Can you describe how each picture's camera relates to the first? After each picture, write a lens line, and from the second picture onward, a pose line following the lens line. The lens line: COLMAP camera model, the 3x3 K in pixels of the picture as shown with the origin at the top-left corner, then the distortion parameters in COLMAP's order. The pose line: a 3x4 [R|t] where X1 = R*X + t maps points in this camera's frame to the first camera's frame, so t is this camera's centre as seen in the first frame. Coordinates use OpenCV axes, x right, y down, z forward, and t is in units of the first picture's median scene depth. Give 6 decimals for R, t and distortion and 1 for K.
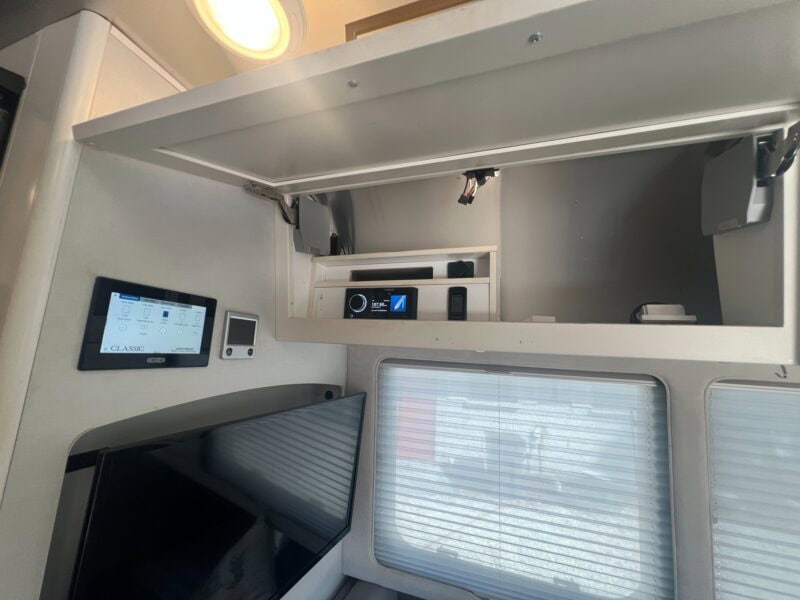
lens RADIAL K [[326.1, 0, 396.9], [0, 326.1, 296.3], [0, 0, 1]] dist [0.009227, -0.000288]
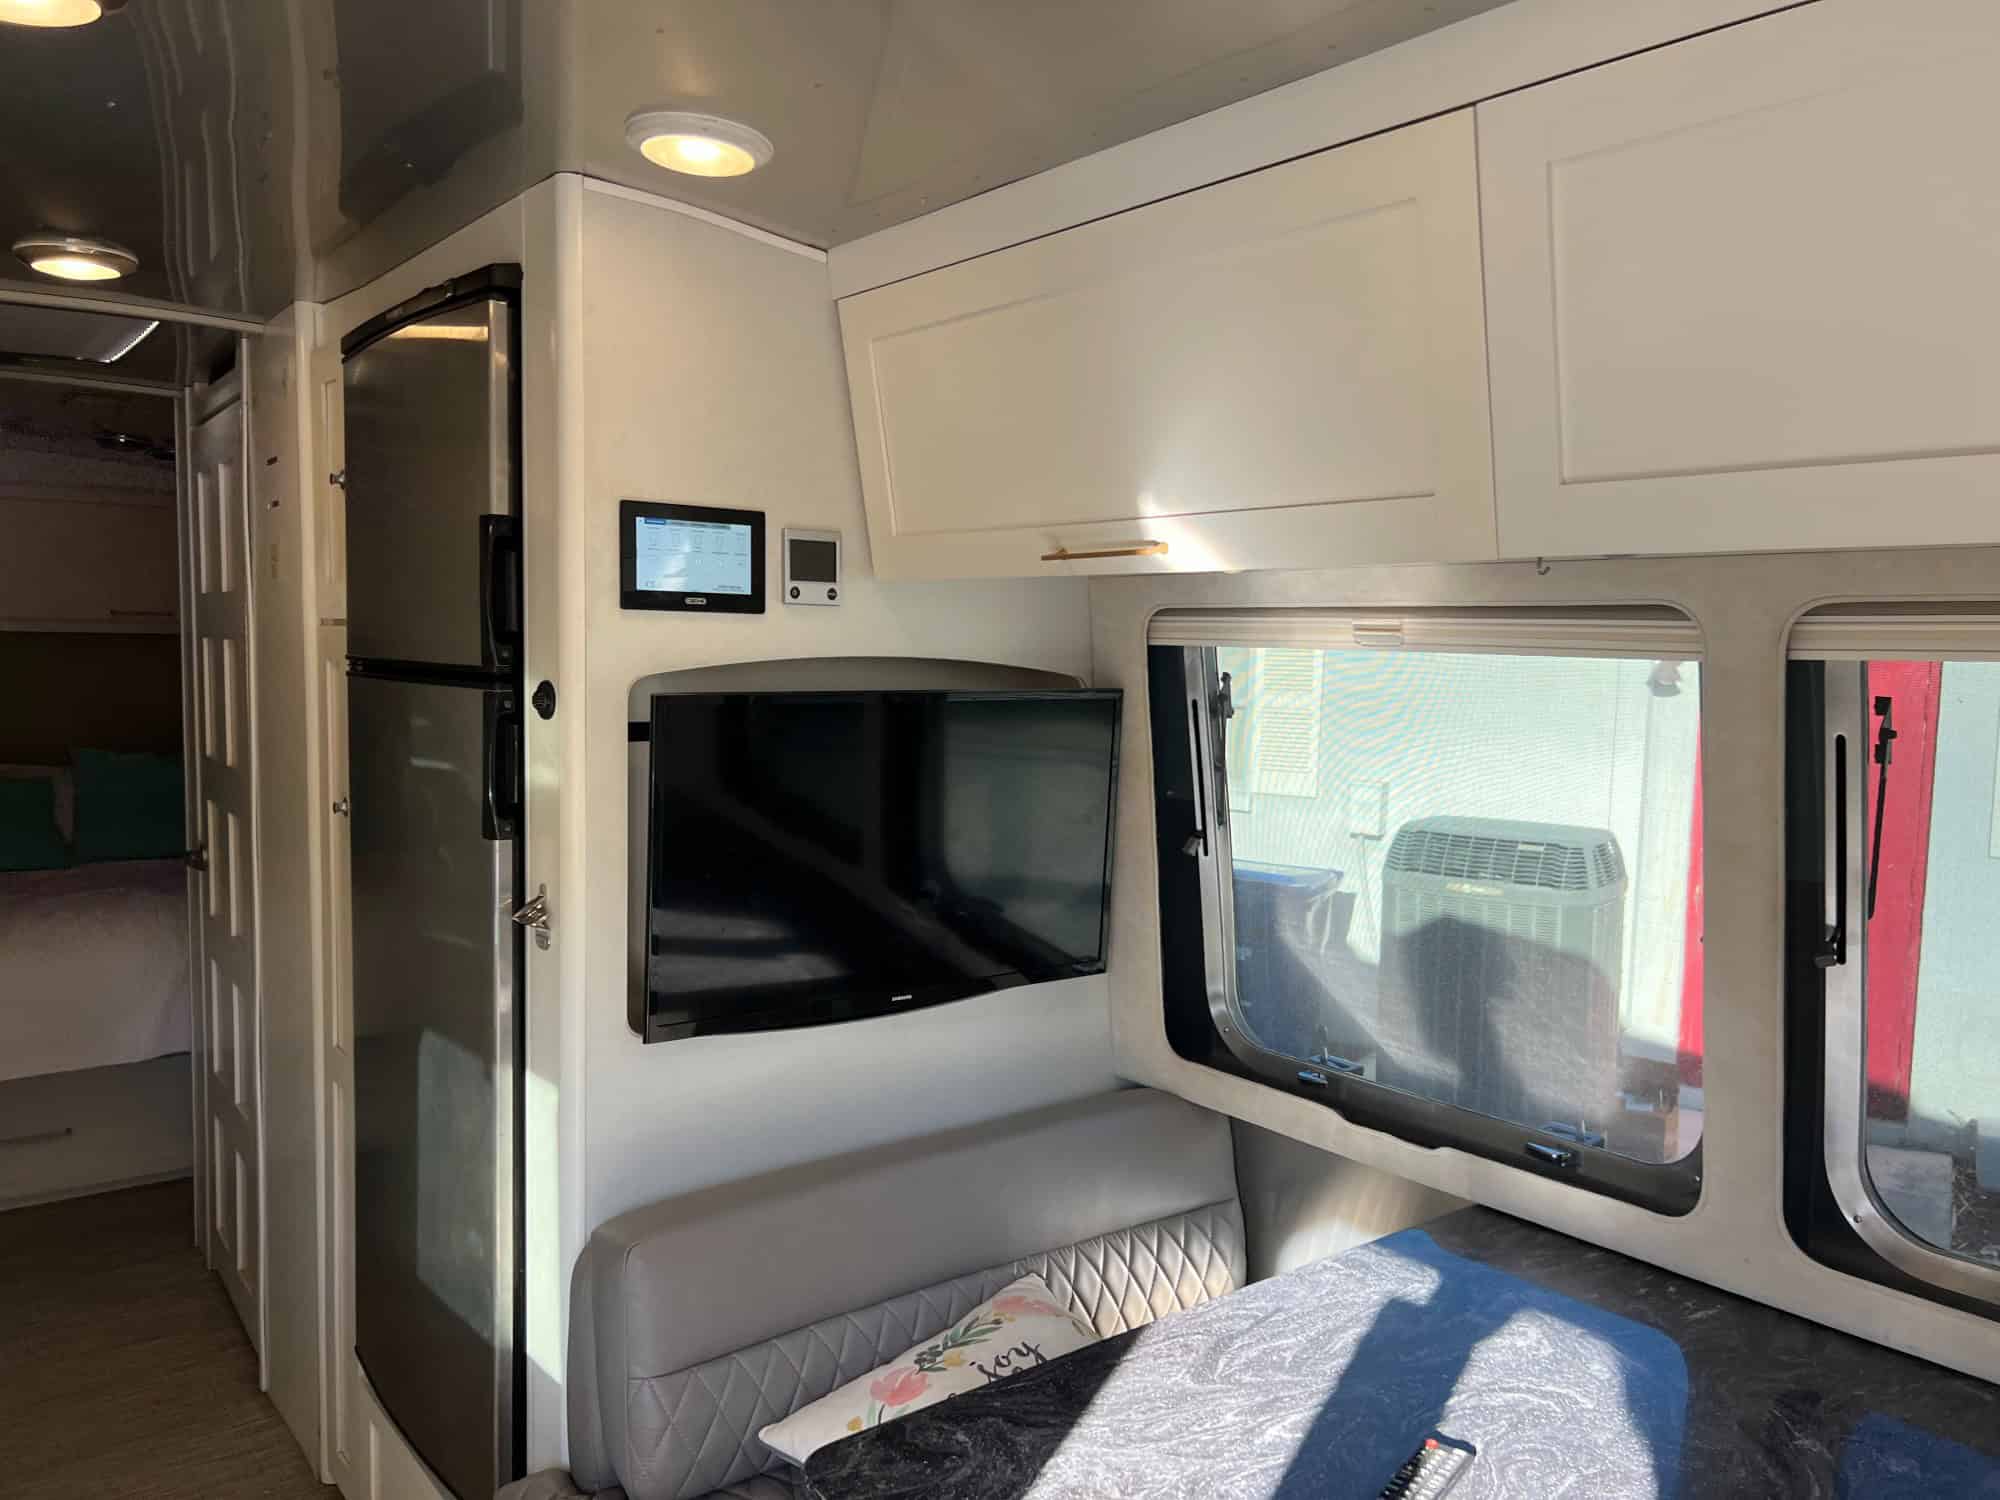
lens RADIAL K [[1493.1, 0, 995.6], [0, 1493.1, 763.1], [0, 0, 1]] dist [0.038860, -0.044331]
pose [[0.851946, 0.011678, -0.523499, 1.454957], [0.108498, 0.974117, 0.198302, -0.045325], [0.512266, -0.225741, 0.828628, -1.391183]]
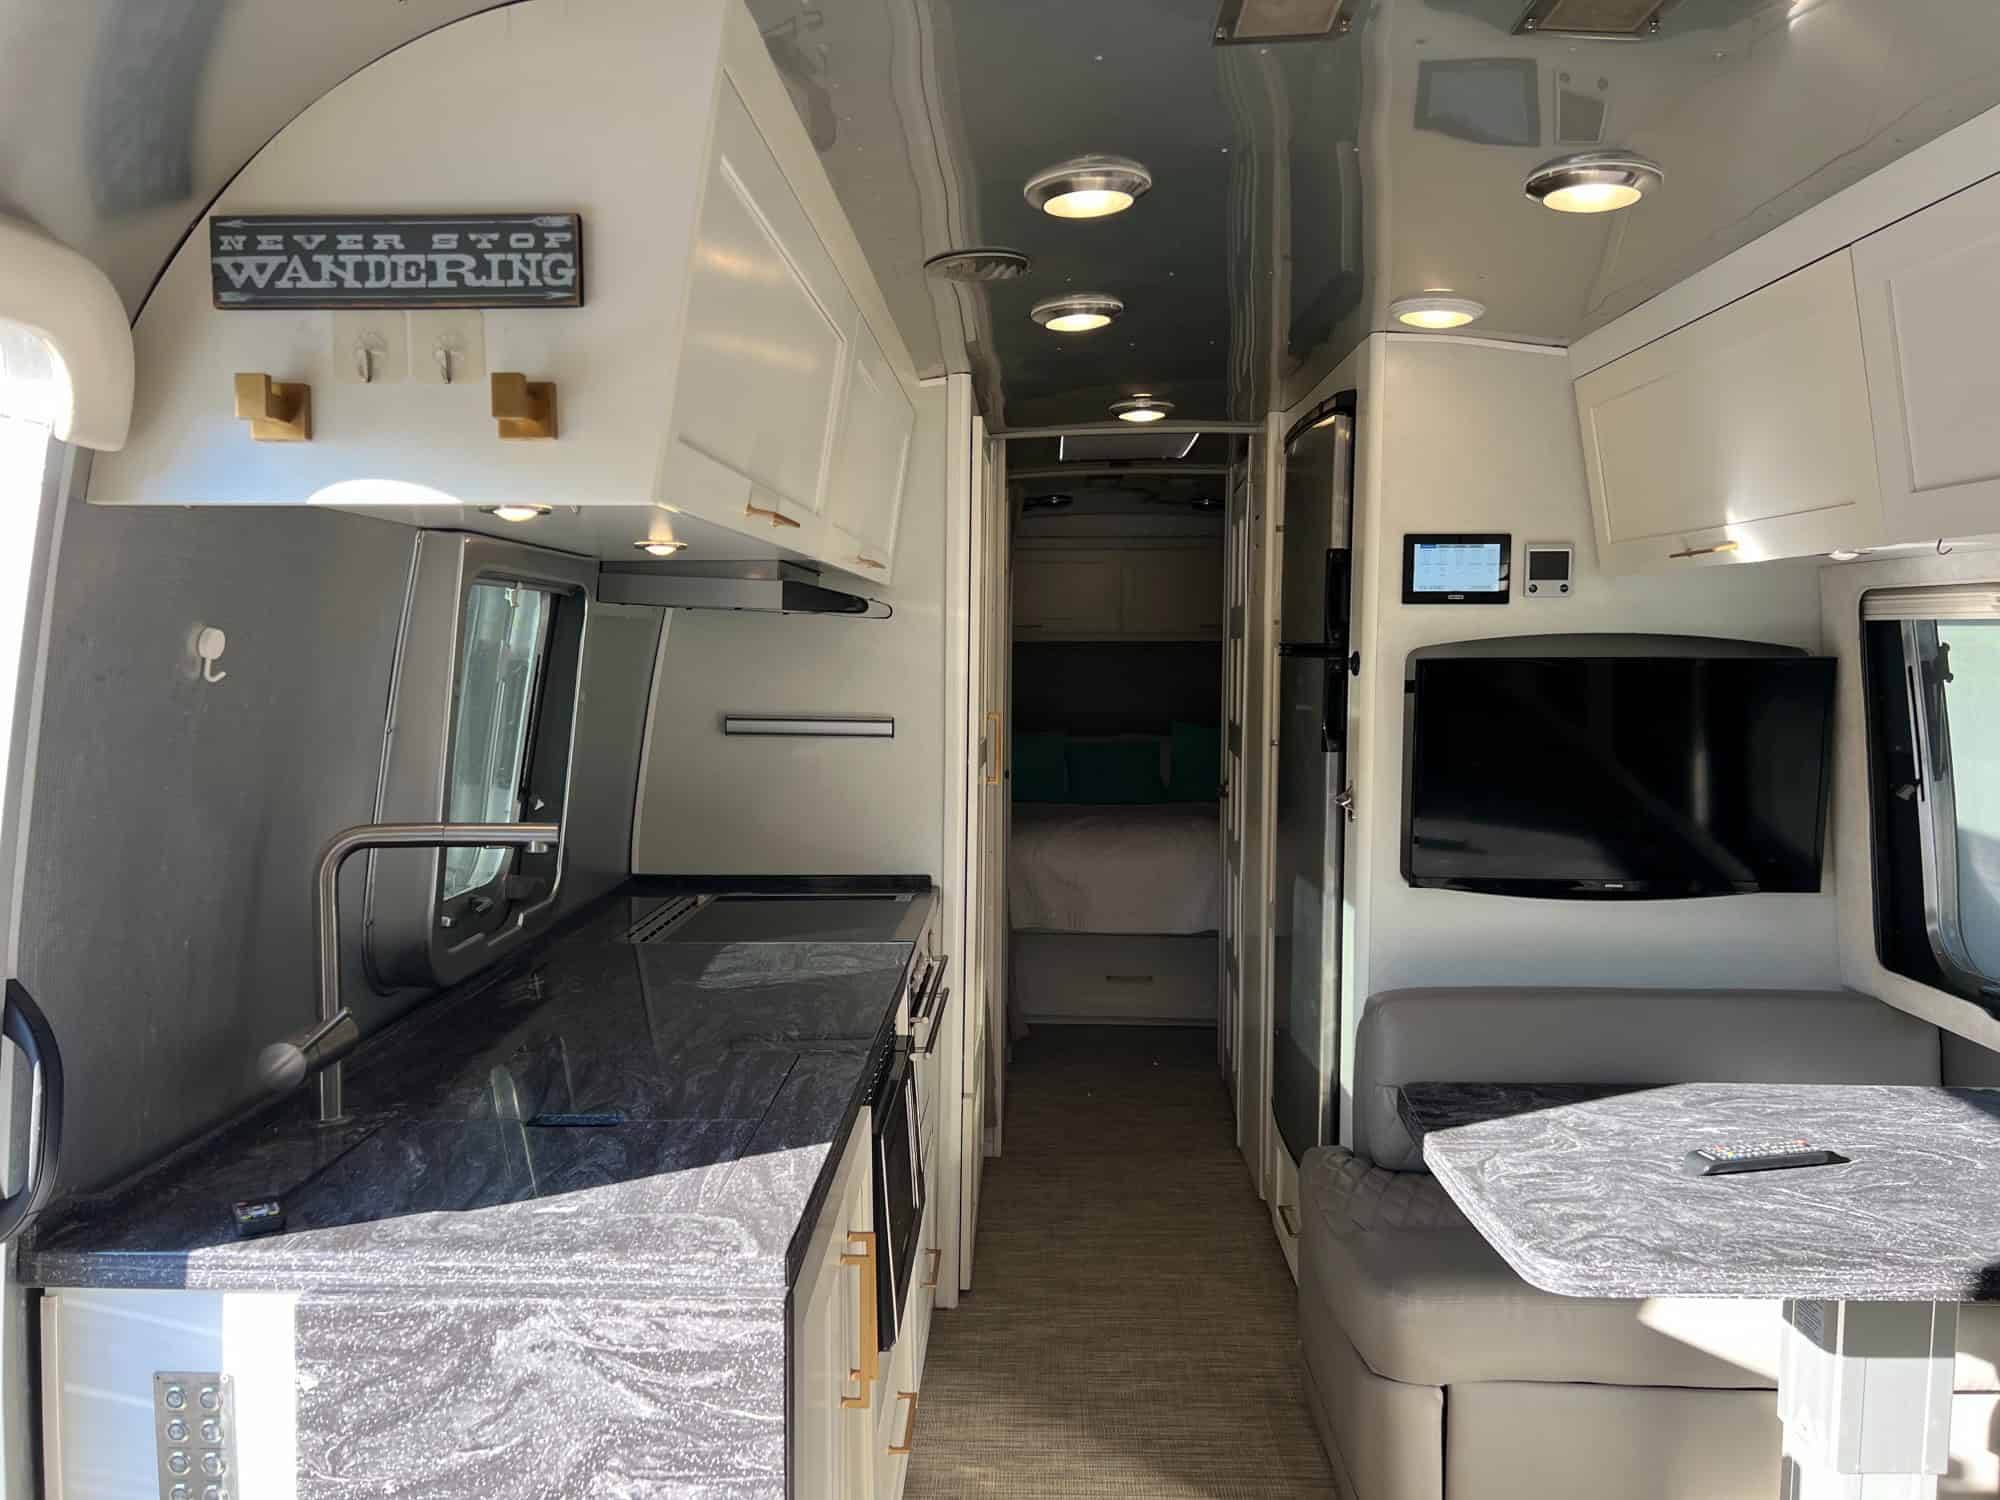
lens RADIAL K [[1493.1, 0, 995.6], [0, 1493.1, 763.1], [0, 0, 1]] dist [0.038860, -0.044331]
pose [[0.310029, 0.029003, -0.950285, 3.246068], [0.170255, 0.981683, 0.085507, 0.036773], [0.935358, -0.188300, 0.299412, -1.884123]]
